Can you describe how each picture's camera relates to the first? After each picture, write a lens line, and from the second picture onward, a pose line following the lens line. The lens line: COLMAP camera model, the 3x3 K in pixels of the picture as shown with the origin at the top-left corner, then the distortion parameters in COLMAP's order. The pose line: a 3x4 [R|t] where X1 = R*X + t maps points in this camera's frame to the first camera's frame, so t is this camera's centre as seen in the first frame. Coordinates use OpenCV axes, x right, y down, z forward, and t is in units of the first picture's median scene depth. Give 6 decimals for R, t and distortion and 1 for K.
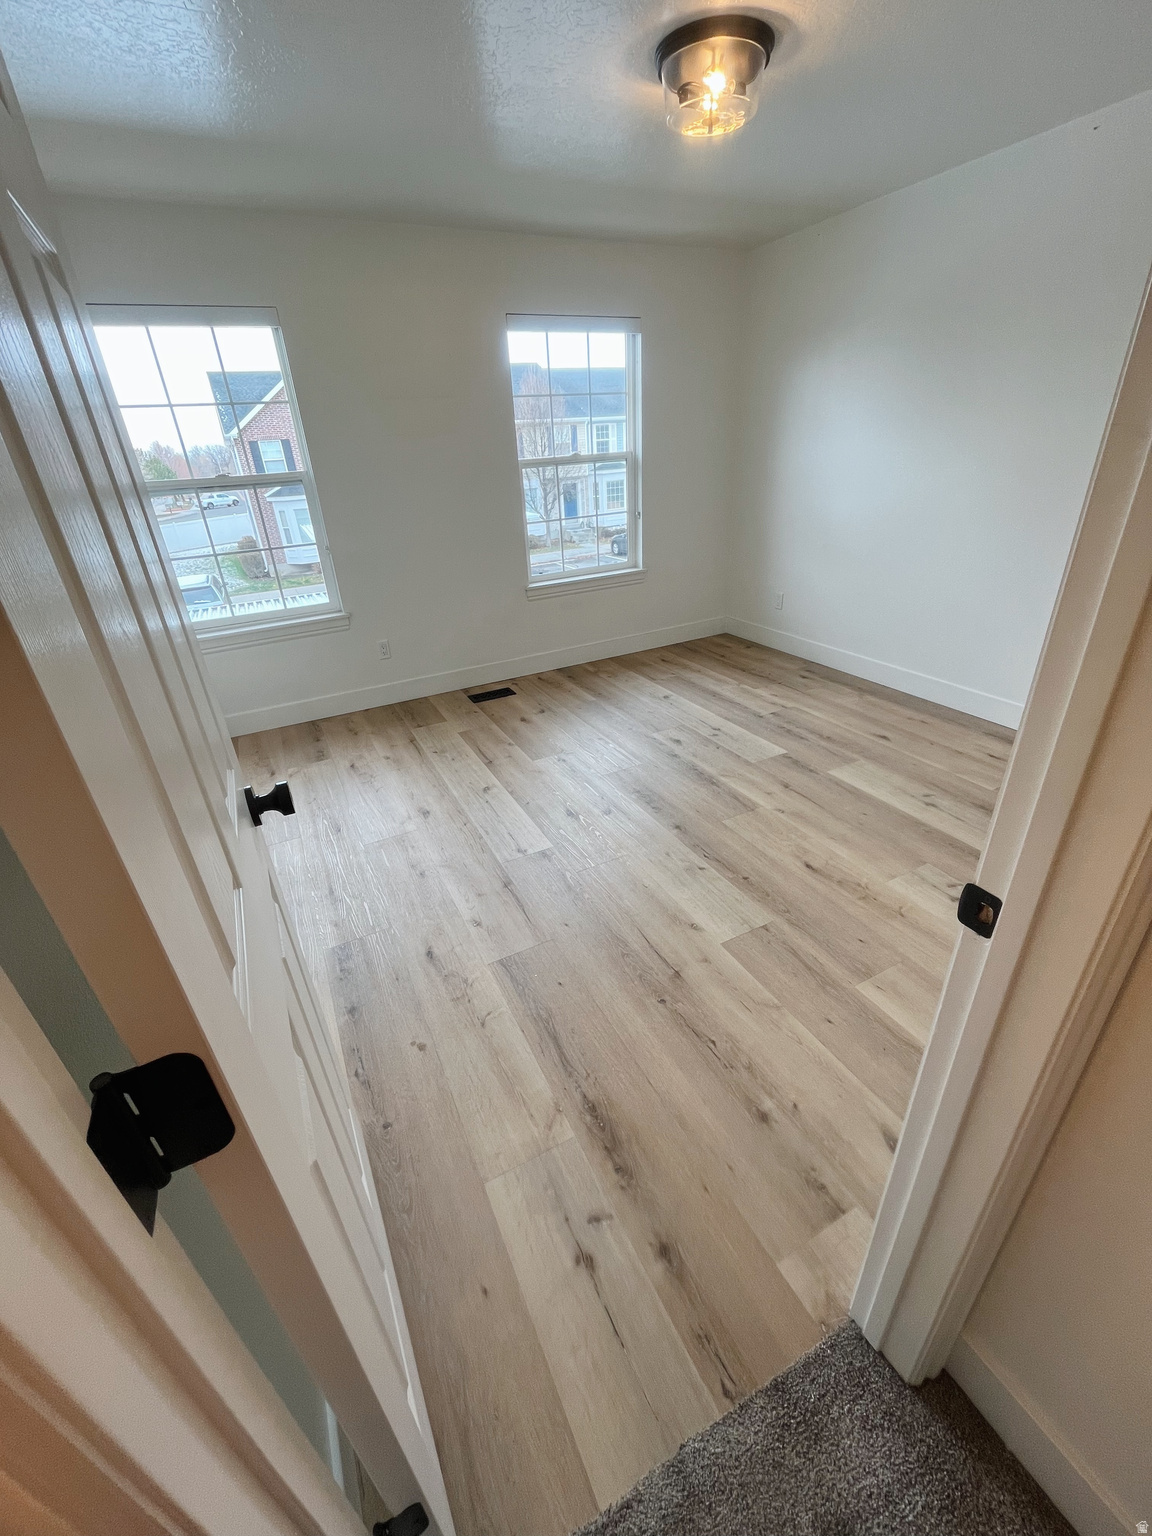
lens RADIAL K [[625.1, 0, 574.8], [0, 625.1, 766.1], [0, 0, 1]] dist [-0.001899, -0.000252]
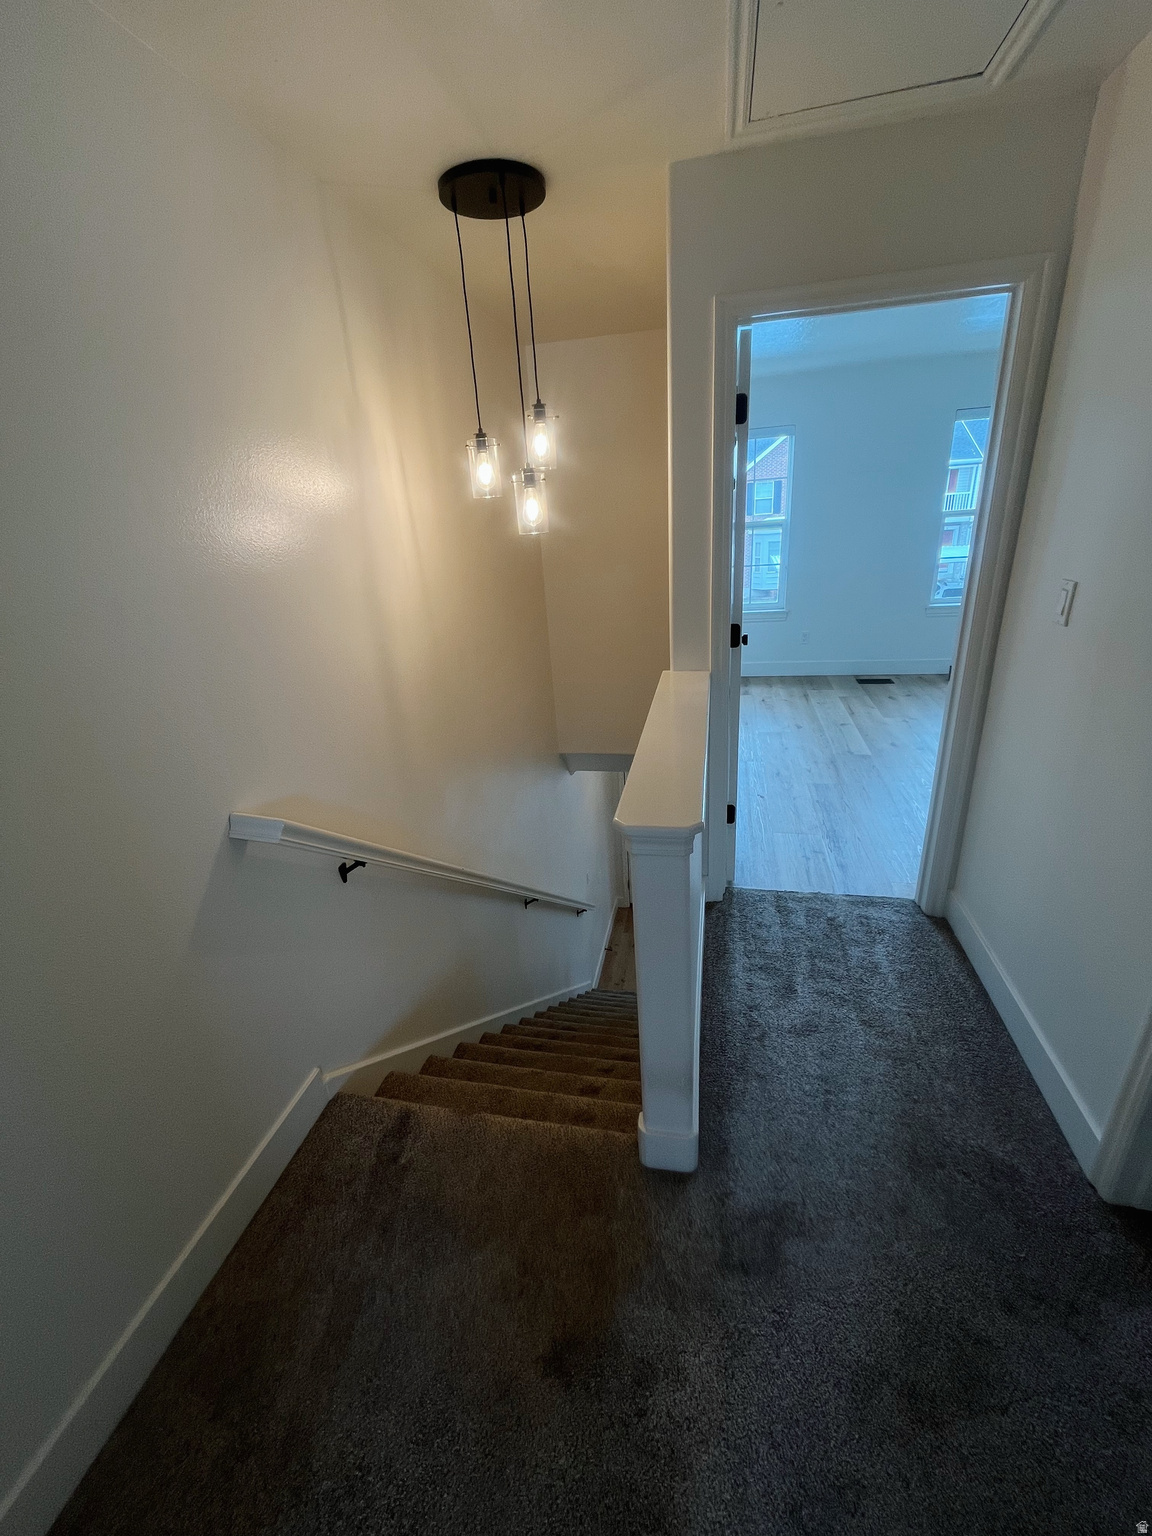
lens RADIAL K [[625.1, 0, 574.8], [0, 625.1, 766.1], [0, 0, 1]] dist [-0.001899, -0.000252]
pose [[0.779055, 0.238231, -0.579931, 0.216535], [-0.264856, 0.963459, 0.039985, 0.207495], [0.568265, 0.122447, 0.813684, -0.509834]]
